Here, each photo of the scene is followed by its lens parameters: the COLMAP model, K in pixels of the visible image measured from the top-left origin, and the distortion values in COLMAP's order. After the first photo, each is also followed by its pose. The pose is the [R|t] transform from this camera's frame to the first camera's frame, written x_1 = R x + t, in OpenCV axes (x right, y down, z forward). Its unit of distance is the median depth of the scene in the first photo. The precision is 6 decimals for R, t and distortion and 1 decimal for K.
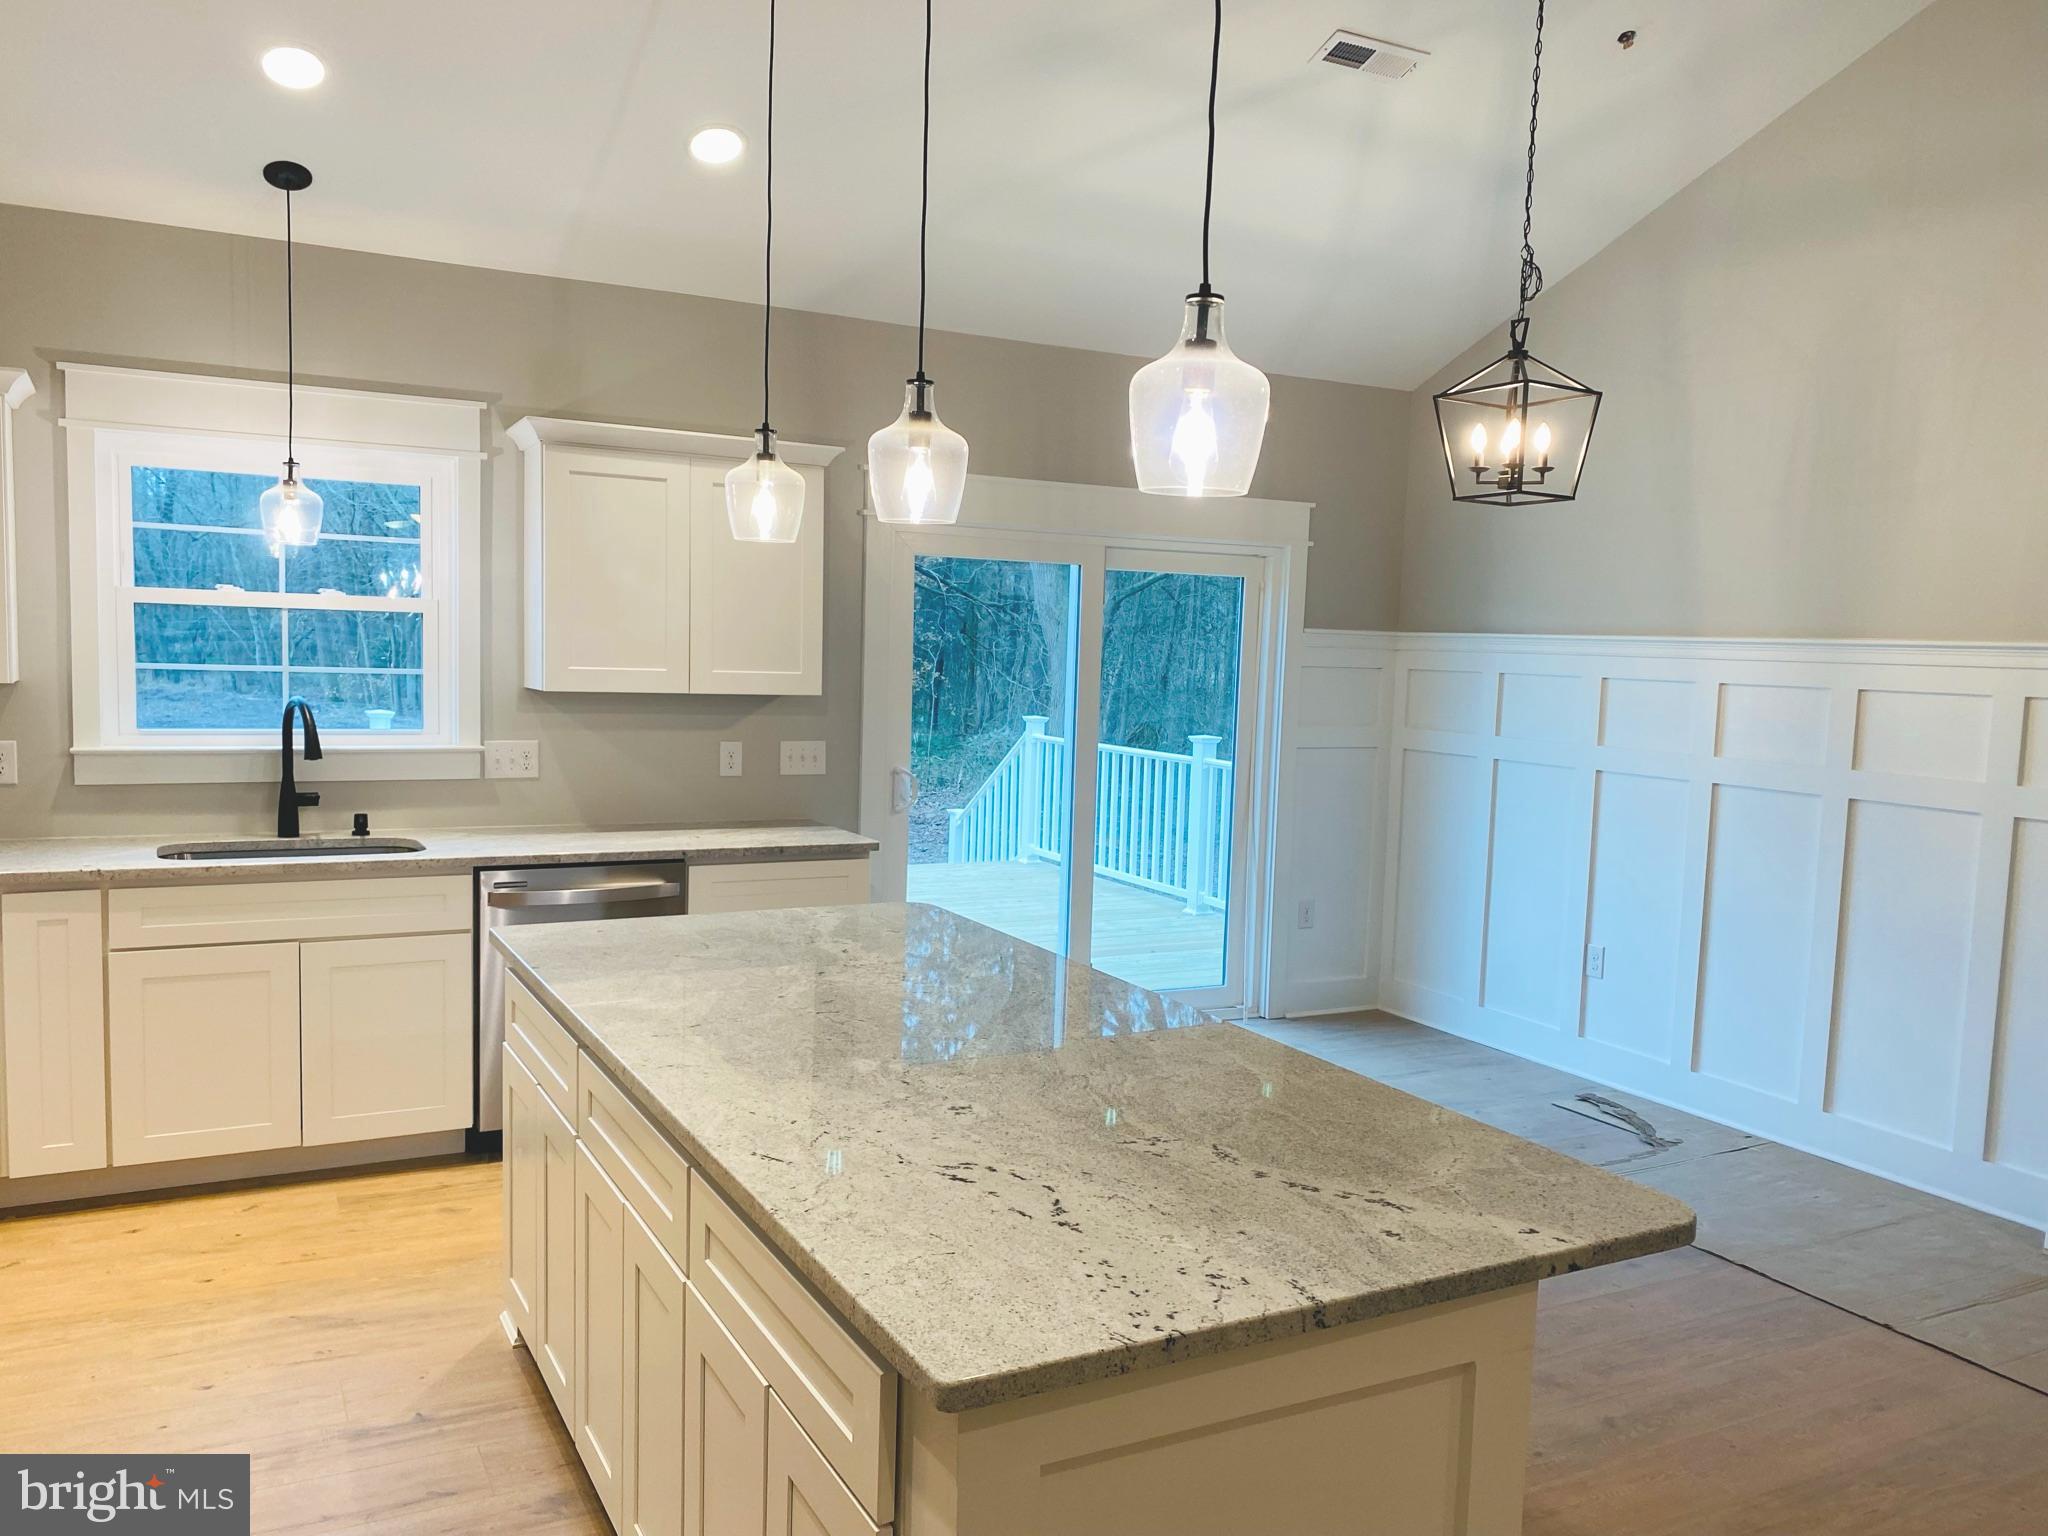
lens RADIAL K [[1550.7, 0, 1009.9], [0, 1550.7, 782.0], [0, 0, 1]] dist [0.005725, -0.004145]
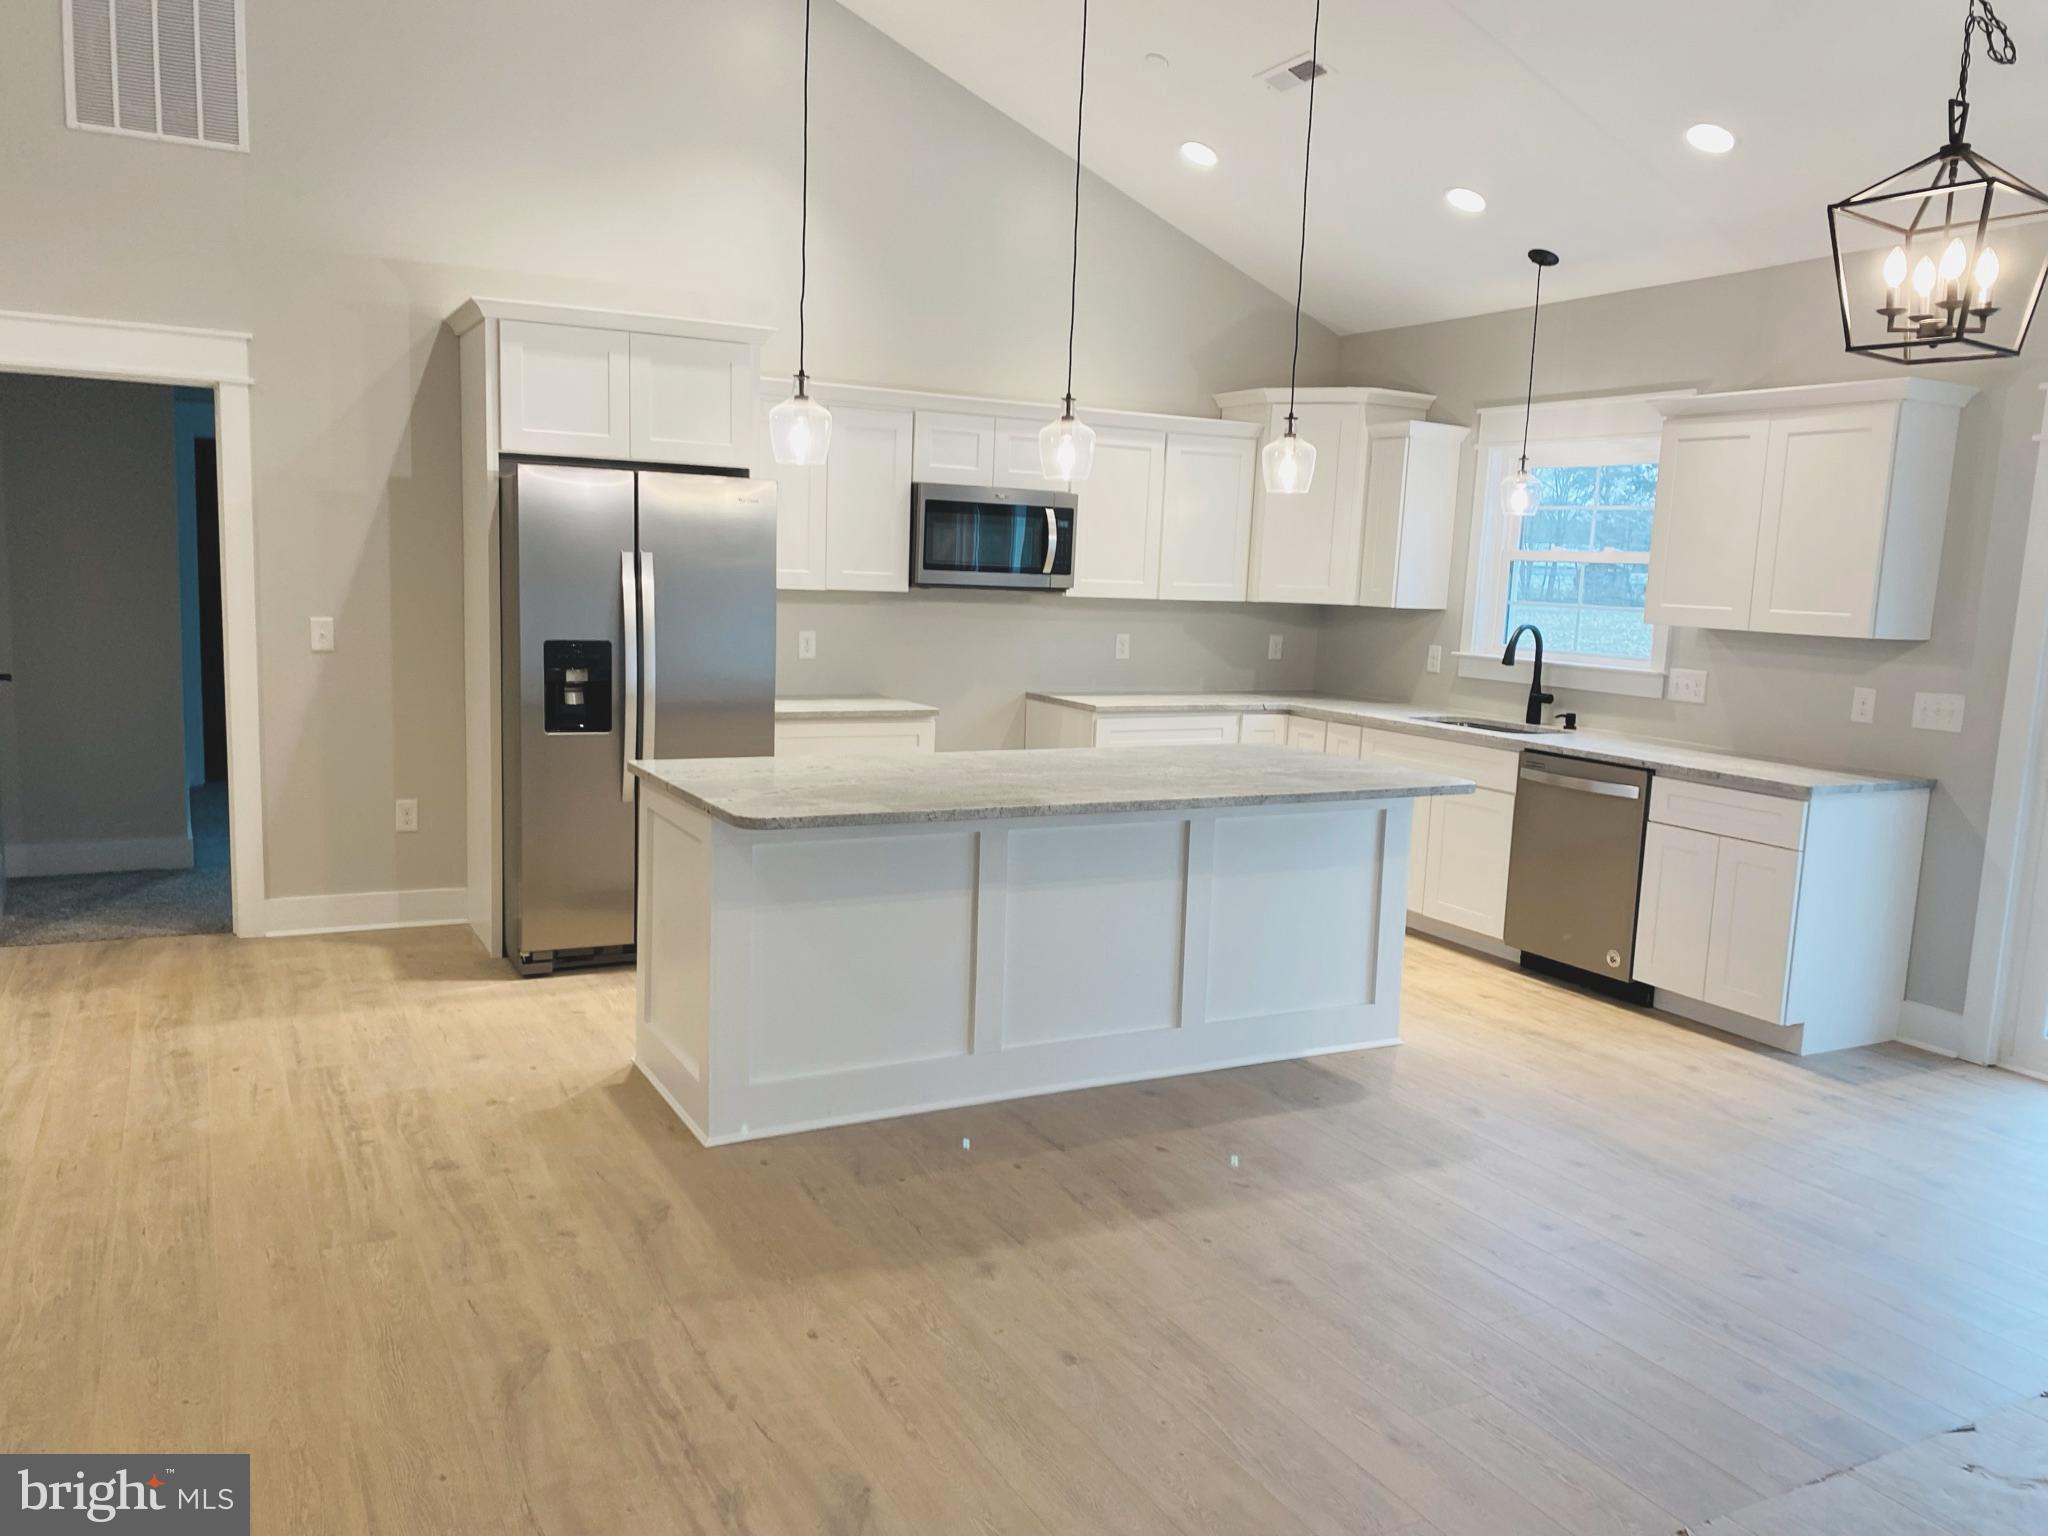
lens RADIAL K [[1569.4, 0, 1057.2], [0, 1569.4, 770.0], [0, 0, 1]] dist [0.071258, -0.103605]
pose [[0.025313, 0.099962, -0.994669, 0.952645], [-0.127596, 0.987173, 0.095962, -0.005772], [0.991503, 0.124487, 0.037743, 0.520697]]
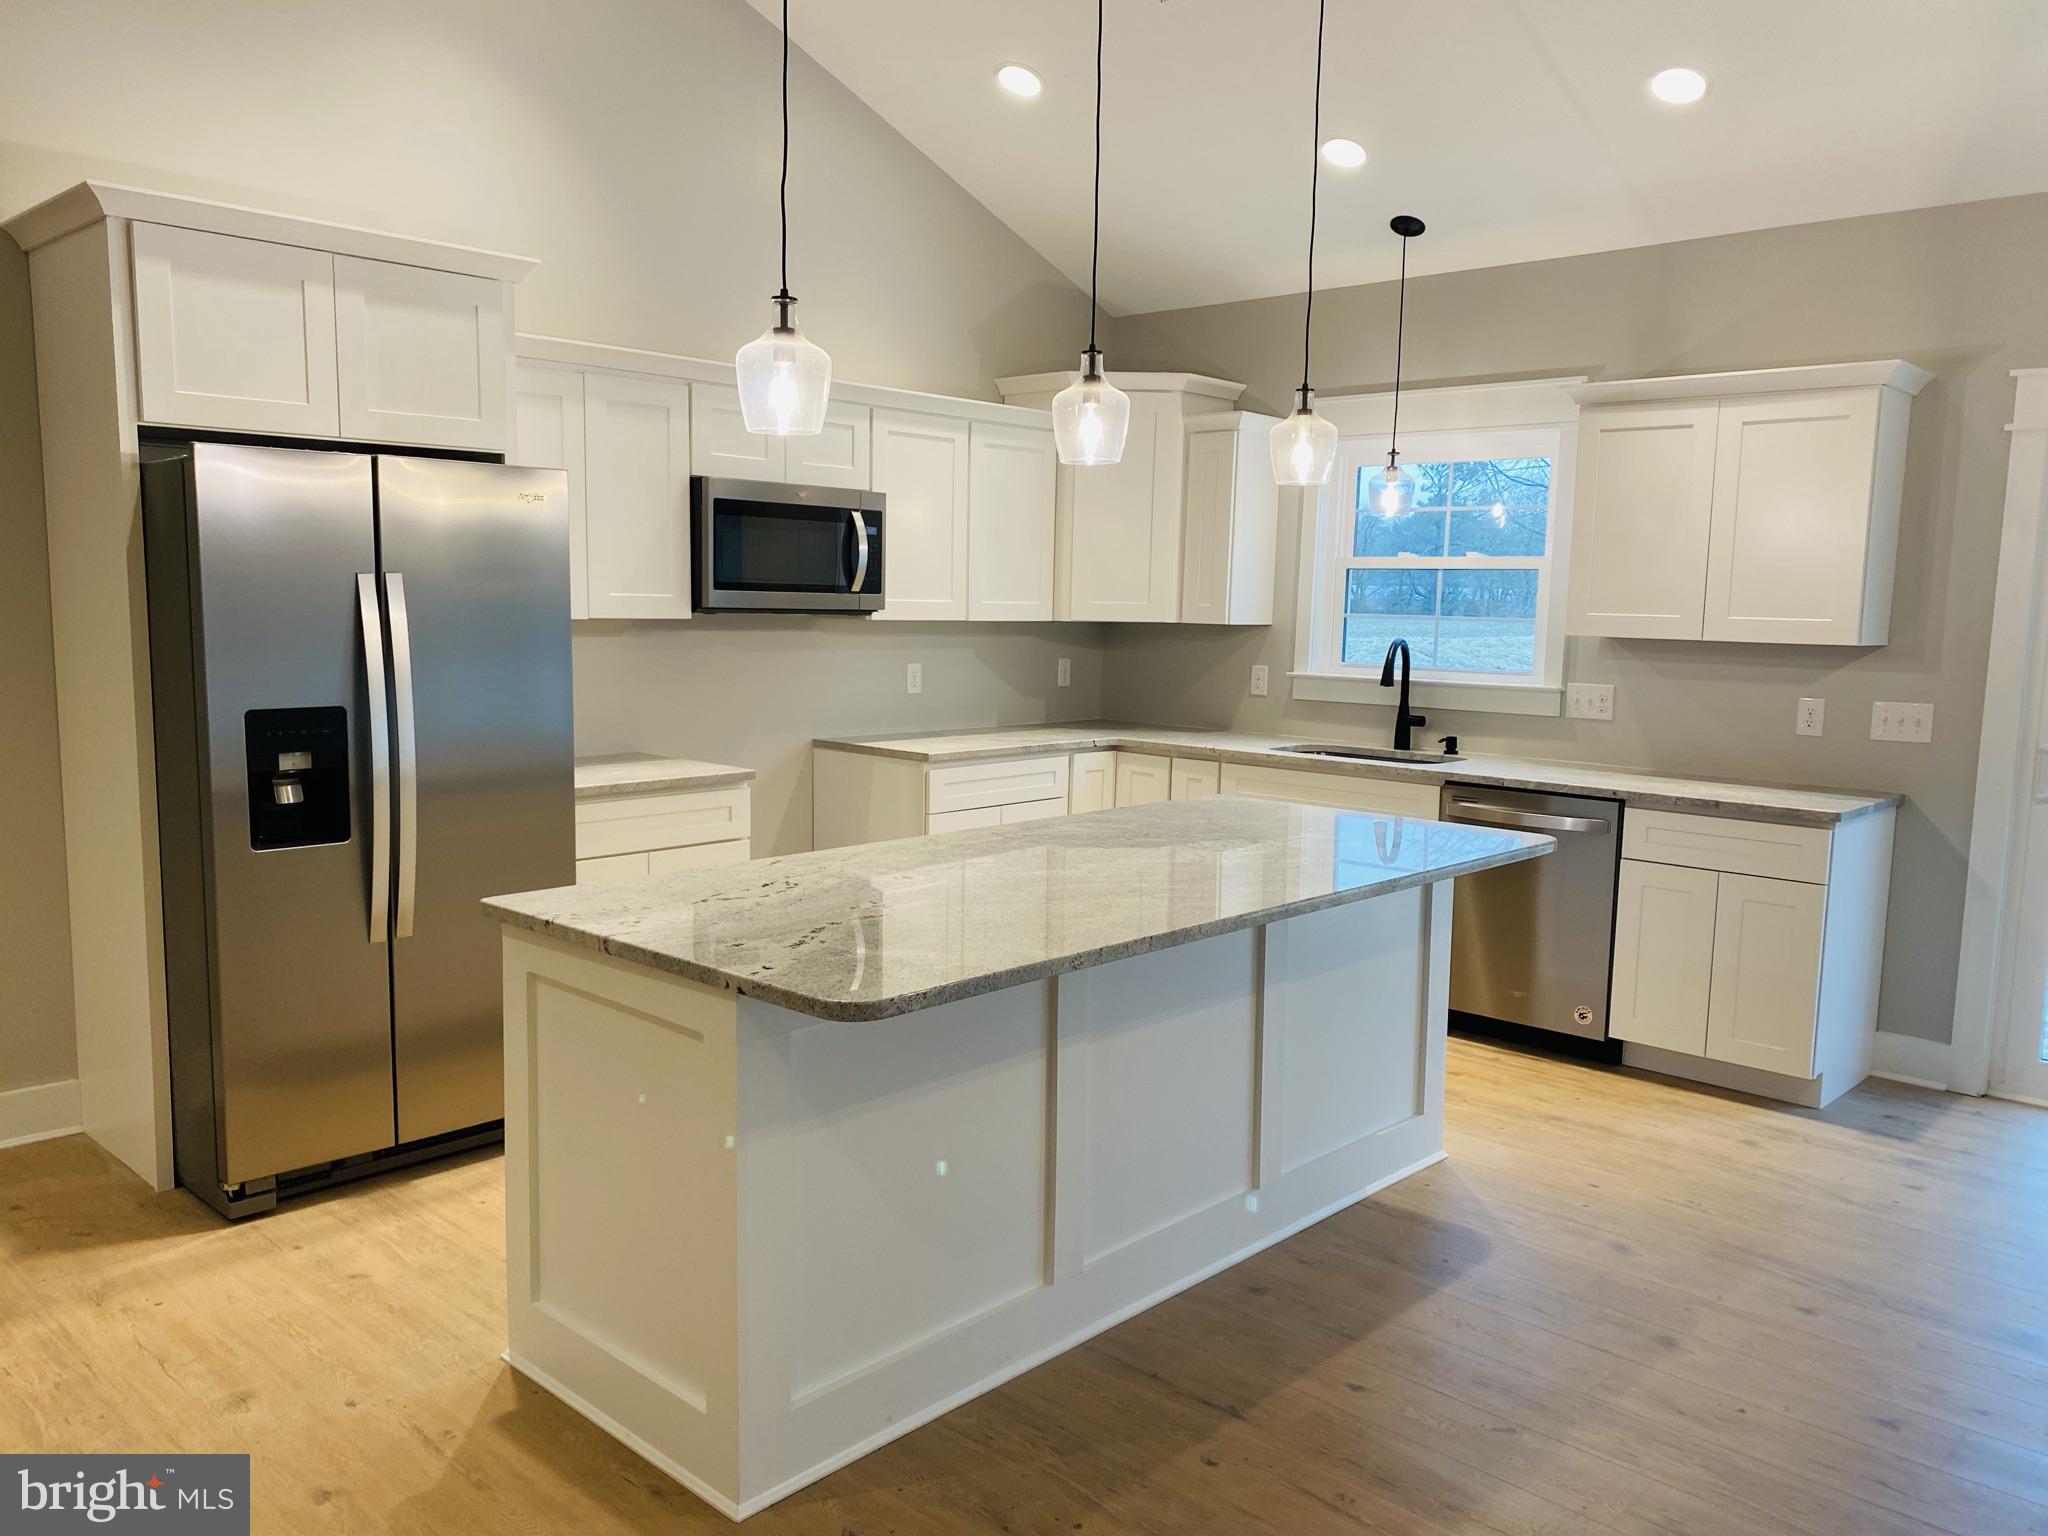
lens RADIAL K [[1562.5, 0, 1041.3], [0, 1562.5, 776.5], [0, 0, 1]] dist [0.016448, -0.006008]
pose [[0.336567, 0.085893, -0.937734, 0.630213], [-0.093619, 0.993950, 0.057441, 0.011577], [0.936994, 0.068457, 0.342572, 0.288940]]
